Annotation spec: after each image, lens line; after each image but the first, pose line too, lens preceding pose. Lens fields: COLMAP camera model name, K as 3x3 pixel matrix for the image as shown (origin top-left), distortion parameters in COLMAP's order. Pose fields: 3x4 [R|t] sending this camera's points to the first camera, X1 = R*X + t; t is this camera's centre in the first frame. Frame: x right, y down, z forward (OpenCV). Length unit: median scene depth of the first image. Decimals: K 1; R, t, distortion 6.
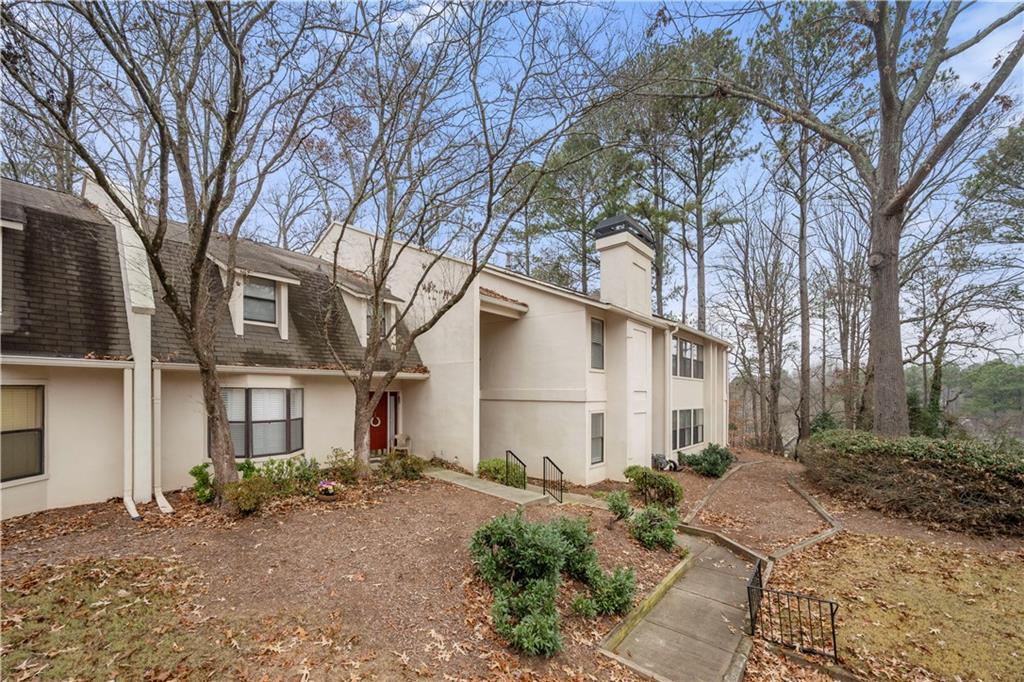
lens RADIAL K [[413.9, 0, 526.0], [0, 413.9, 384.1], [0, 0, 1]] dist [-0.001848, 0.000553]
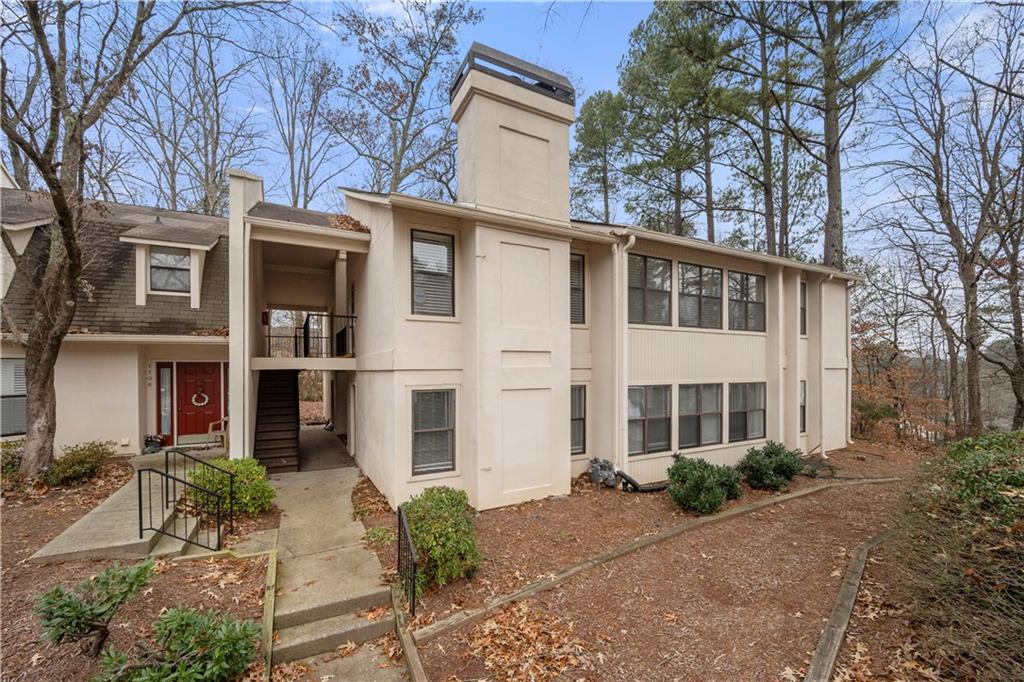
lens RADIAL K [[413.9, 0, 507.0], [0, 413.9, 370.3], [0, 0, 1]] dist [-0.001848, 0.000553]
pose [[0.917530, -0.016143, -0.397339, 0.442562], [0.025582, 0.999502, 0.018466, 0.029831], [0.396843, -0.027108, 0.917486, 0.428945]]
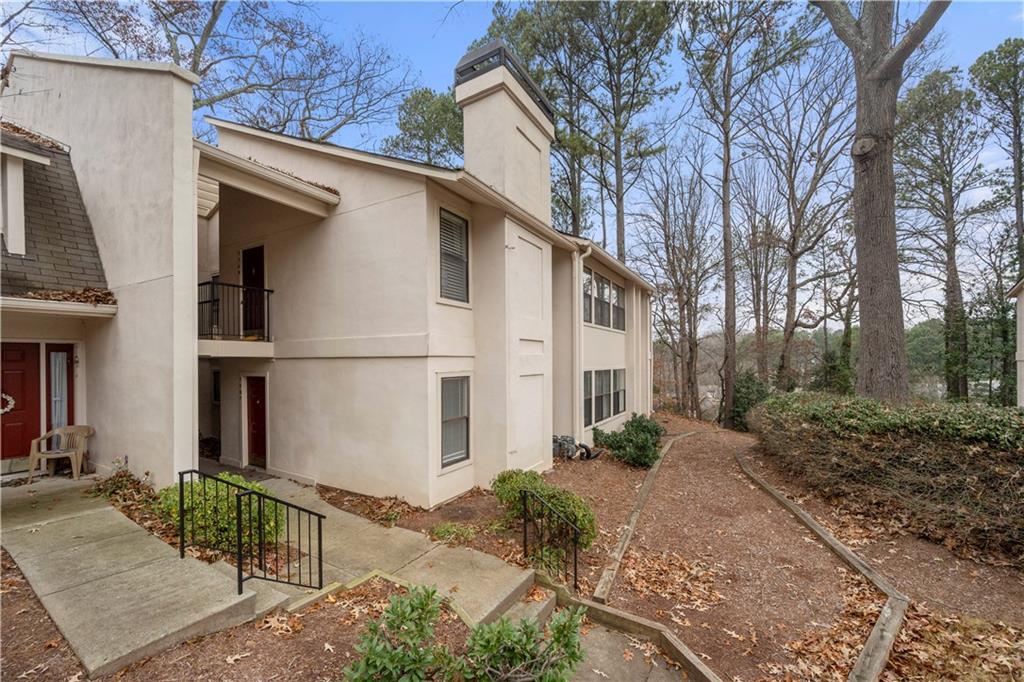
lens RADIAL K [[413.9, 0, 518.6], [0, 413.9, 356.6], [0, 0, 1]] dist [-0.001848, 0.000553]
pose [[0.987129, -0.013352, 0.159365, 0.145714], [0.010982, 0.999816, 0.015743, 0.029712], [-0.159546, -0.013790, 0.987094, 0.360792]]
